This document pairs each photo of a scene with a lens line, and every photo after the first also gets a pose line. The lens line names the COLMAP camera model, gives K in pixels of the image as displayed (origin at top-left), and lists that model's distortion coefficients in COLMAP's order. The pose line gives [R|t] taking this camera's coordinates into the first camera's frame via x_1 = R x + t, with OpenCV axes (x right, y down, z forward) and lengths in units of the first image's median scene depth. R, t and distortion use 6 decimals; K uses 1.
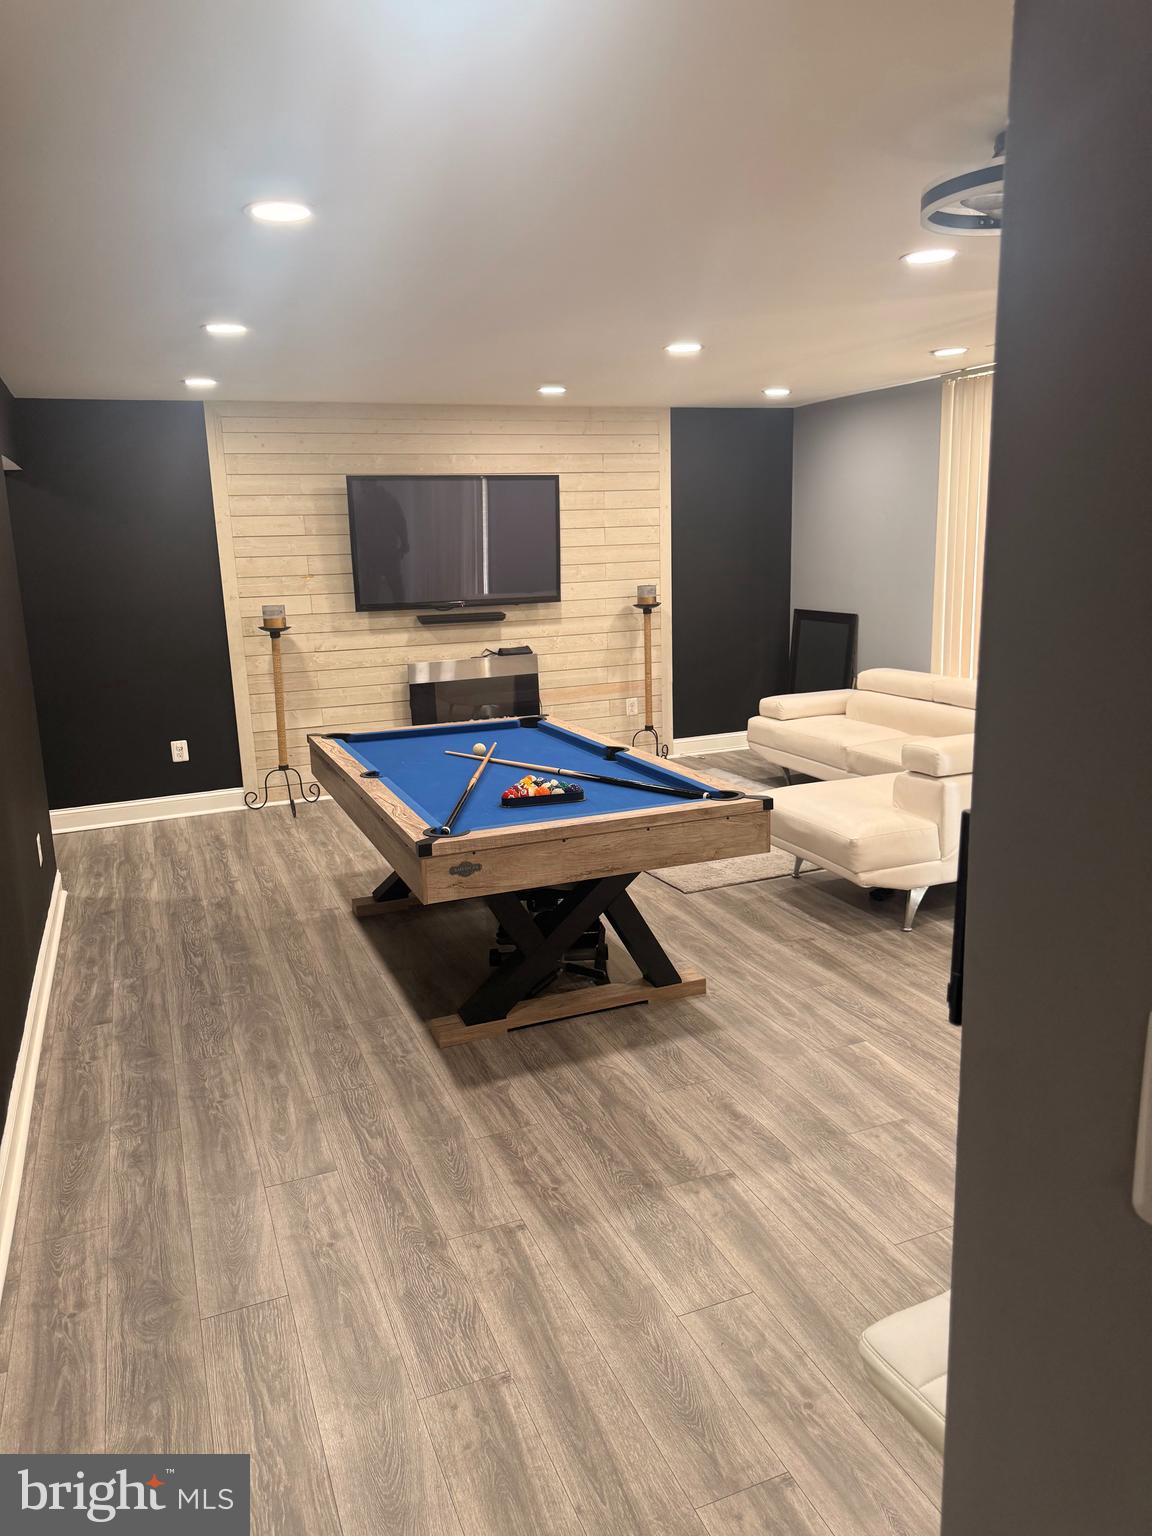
lens RADIAL K [[1103.5, 0, 576.2], [0, 1103.5, 767.1], [0, 0, 1]] dist [-0.003387, 0.001600]
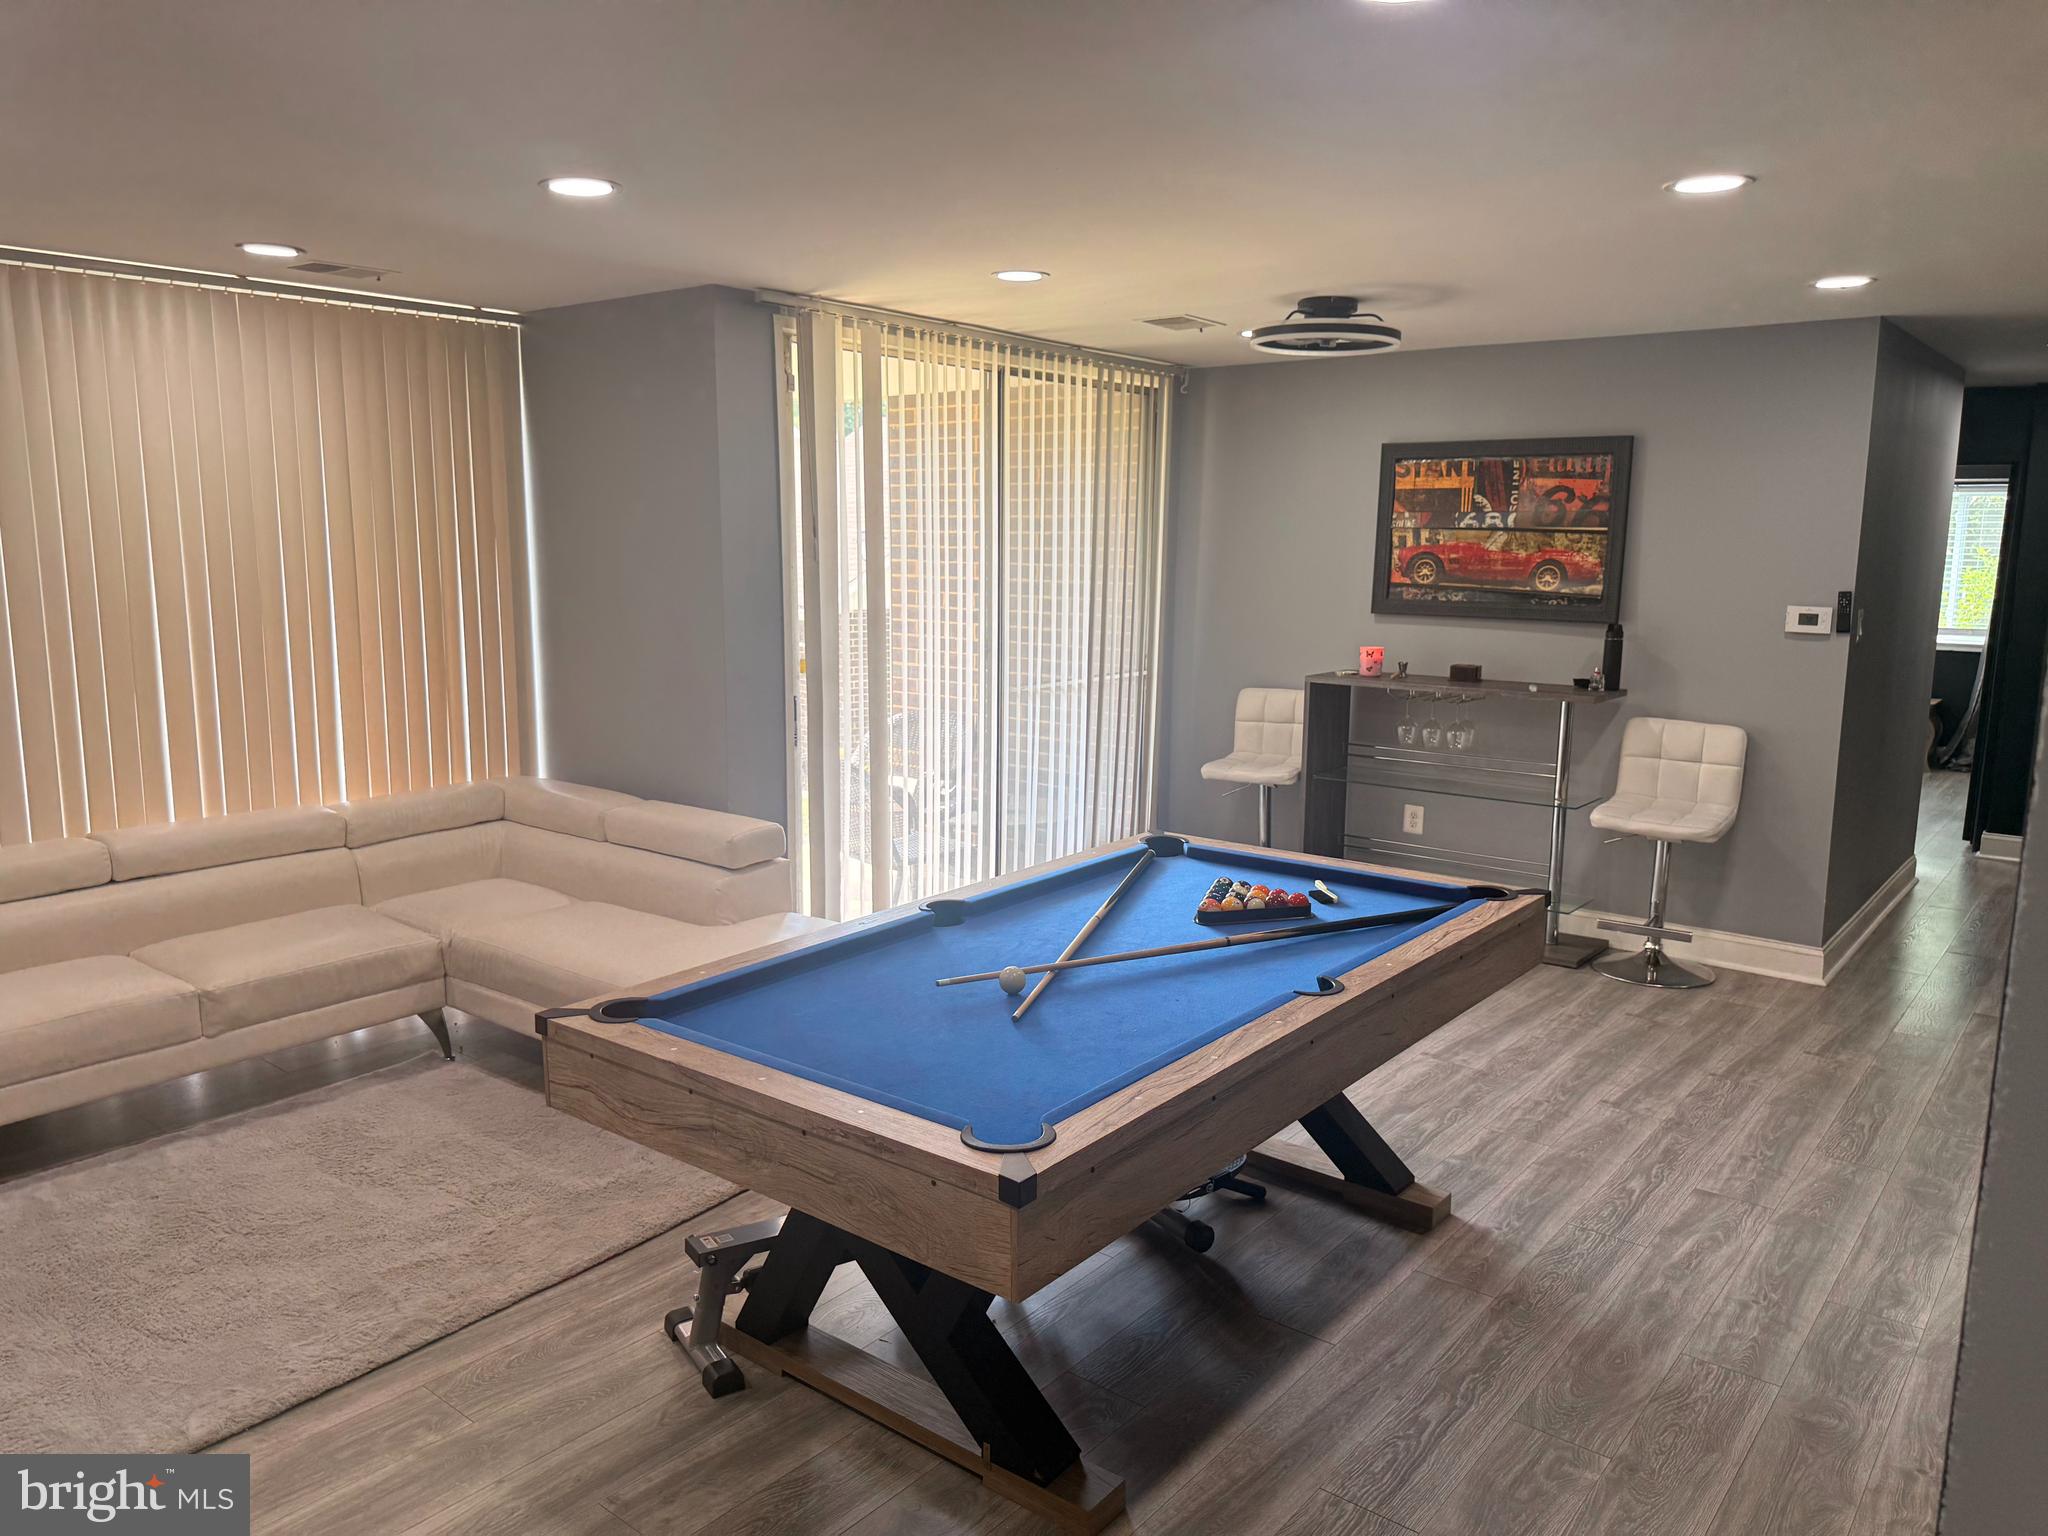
lens RADIAL K [[1471.4, 0, 1022.9], [0, 1471.4, 766.9], [0, 0, 1]] dist [-0.003387, 0.001600]
pose [[-0.487995, -0.115397, 0.865185, -0.945086], [0.193191, 0.952358, 0.235991, -0.381473], [-0.851198, 0.282309, -0.442452, 1.856780]]
